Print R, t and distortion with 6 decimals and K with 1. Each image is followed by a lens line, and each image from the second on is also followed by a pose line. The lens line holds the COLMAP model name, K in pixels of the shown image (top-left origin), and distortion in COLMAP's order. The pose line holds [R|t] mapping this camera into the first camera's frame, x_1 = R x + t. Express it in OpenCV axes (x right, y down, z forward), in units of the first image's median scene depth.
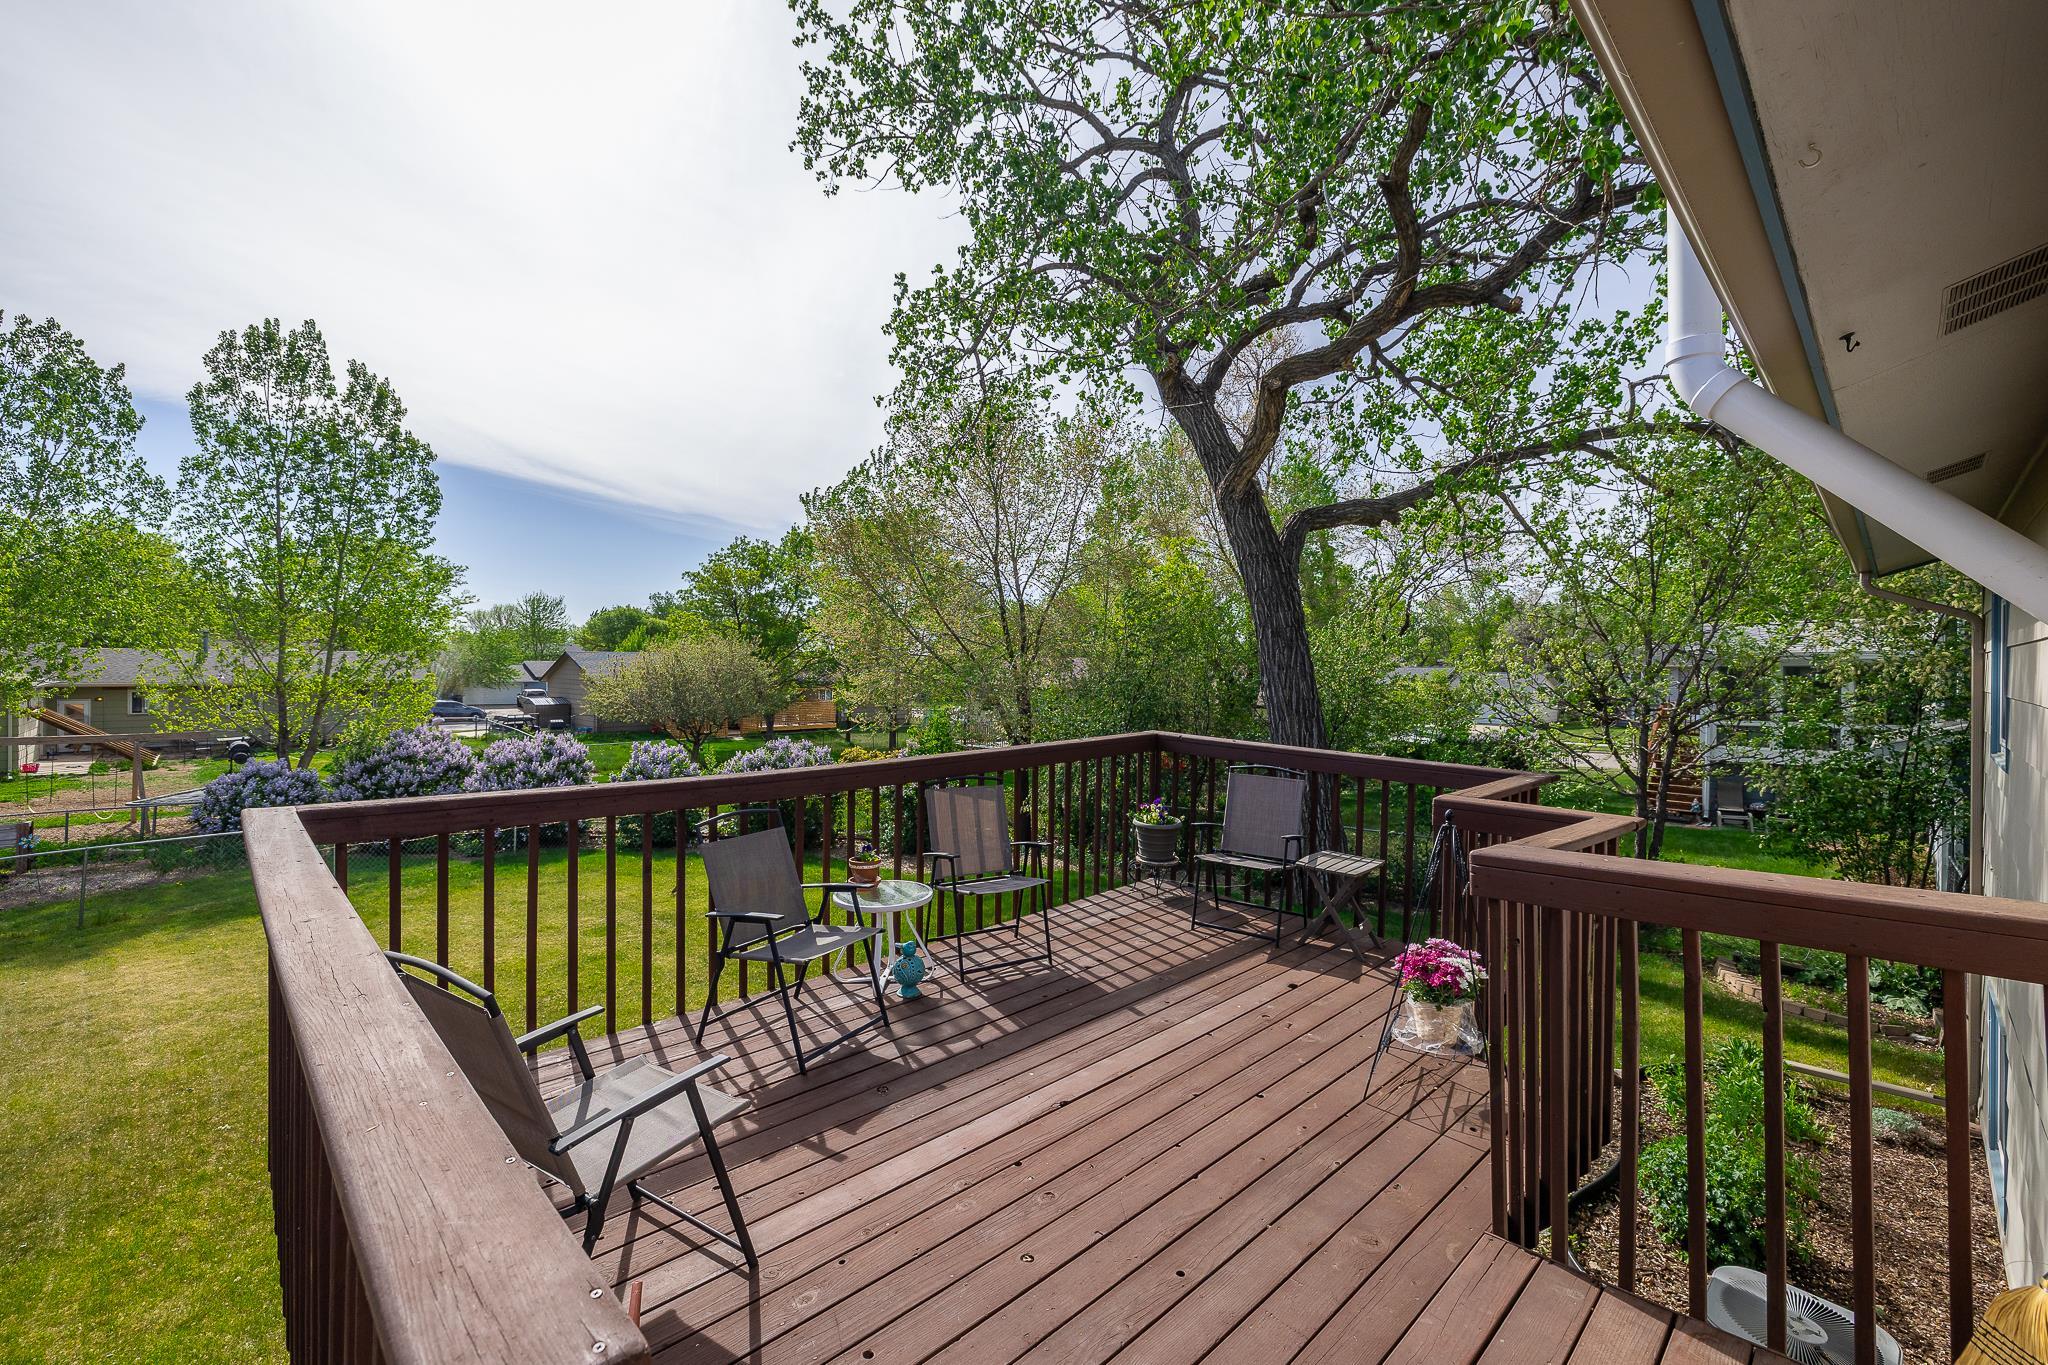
lens RADIAL K [[856.3, 0, 1027.0], [0, 856.3, 670.7], [0, 0, 1]] dist [0.000893, 0.000189]
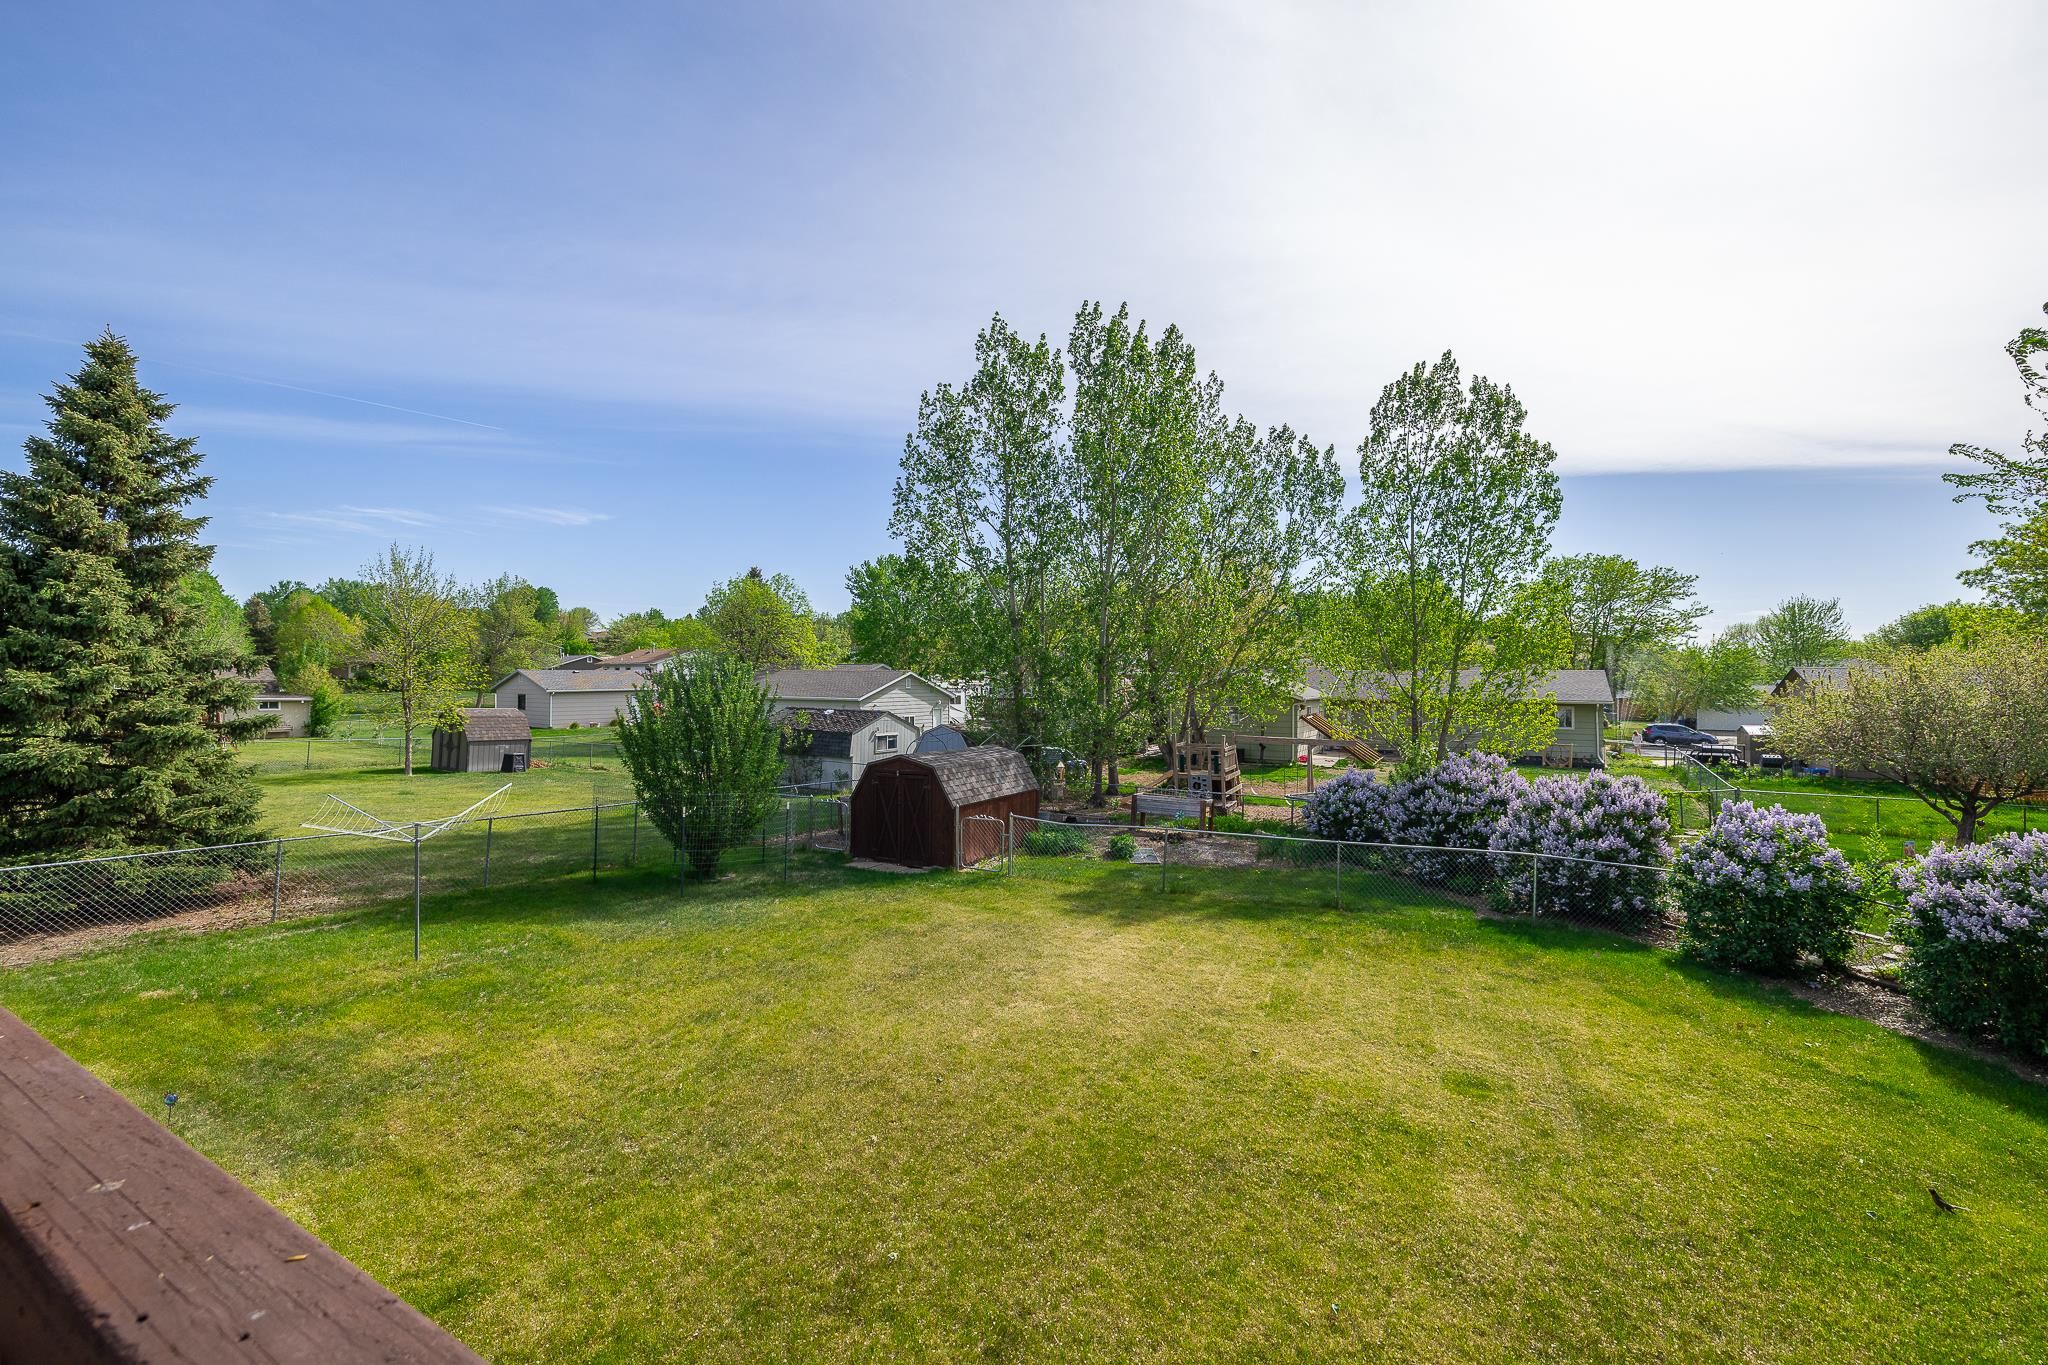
lens RADIAL K [[883.9, 0, 1025.8], [0, 883.9, 708.1], [0, 0, 1]] dist [0.000878, 0.000097]
pose [[0.319110, 0.027295, -0.947325, 0.023967], [-0.008416, 0.999627, 0.025967, -0.001823], [0.947680, -0.000313, 0.319221, 0.177243]]
